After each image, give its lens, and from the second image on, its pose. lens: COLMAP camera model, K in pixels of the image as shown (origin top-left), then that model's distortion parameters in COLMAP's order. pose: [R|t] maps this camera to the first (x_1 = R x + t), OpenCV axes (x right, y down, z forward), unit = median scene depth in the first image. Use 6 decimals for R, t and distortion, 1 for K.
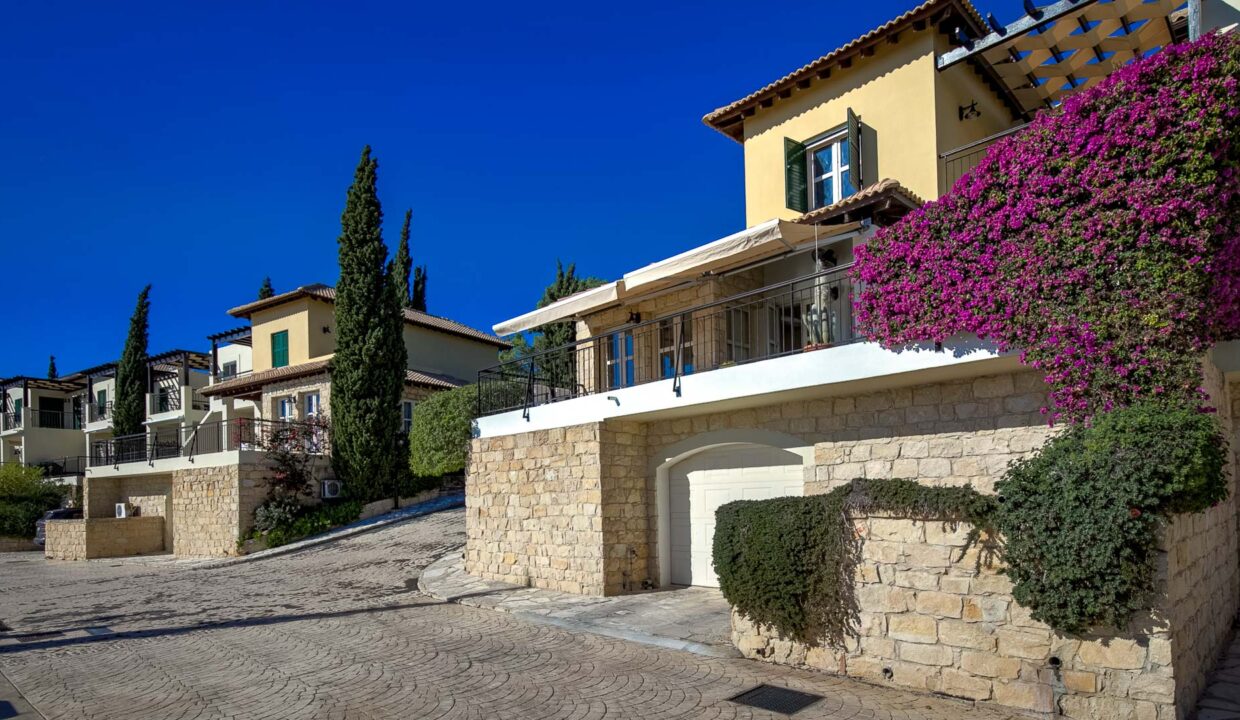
lens RADIAL K [[655.9, 0, 620.0], [0, 655.9, 360.0], [0, 0, 1]] dist [-0.001493, 0.001319]
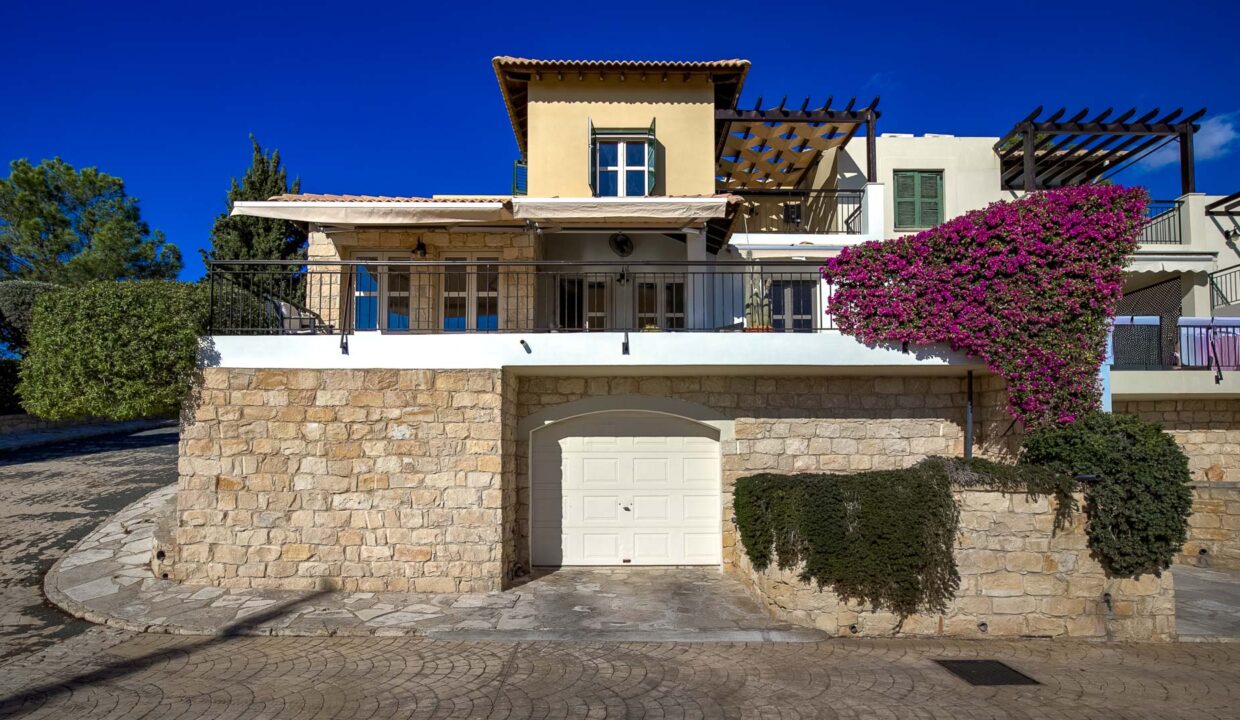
lens RADIAL K [[593.3, 0, 599.6], [0, 593.3, 344.2], [0, 0, 1]] dist [0.002223, -0.000240]
pose [[0.690796, 0.160058, 0.705112, -0.545207], [-0.165686, 0.984284, -0.061107, 0.105049], [-0.703811, -0.074615, 0.706458, 0.489799]]
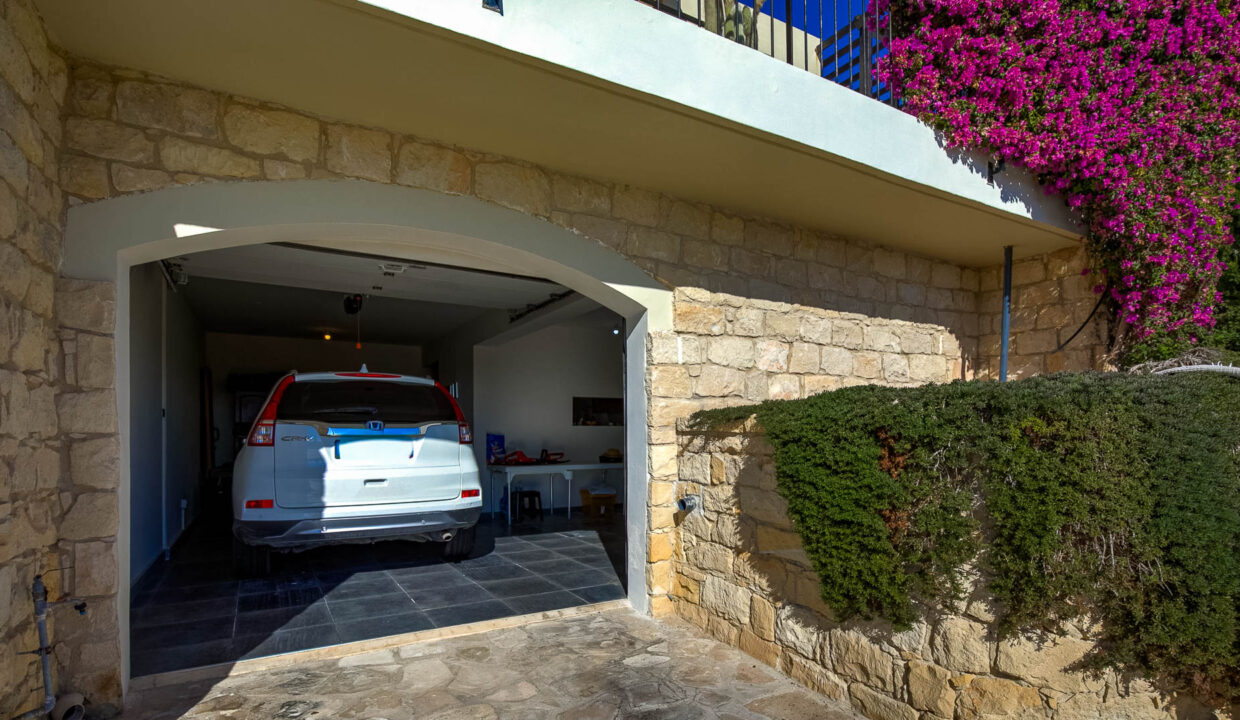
lens RADIAL K [[628.8, 0, 596.3], [0, 628.8, 416.6], [0, 0, 1]] dist [-0.001564, 0.000244]
pose [[0.249340, 0.046726, 0.967288, -0.160871], [-0.208195, 0.978066, 0.006420, 0.230015], [-0.945772, -0.202985, 0.253599, 0.920013]]
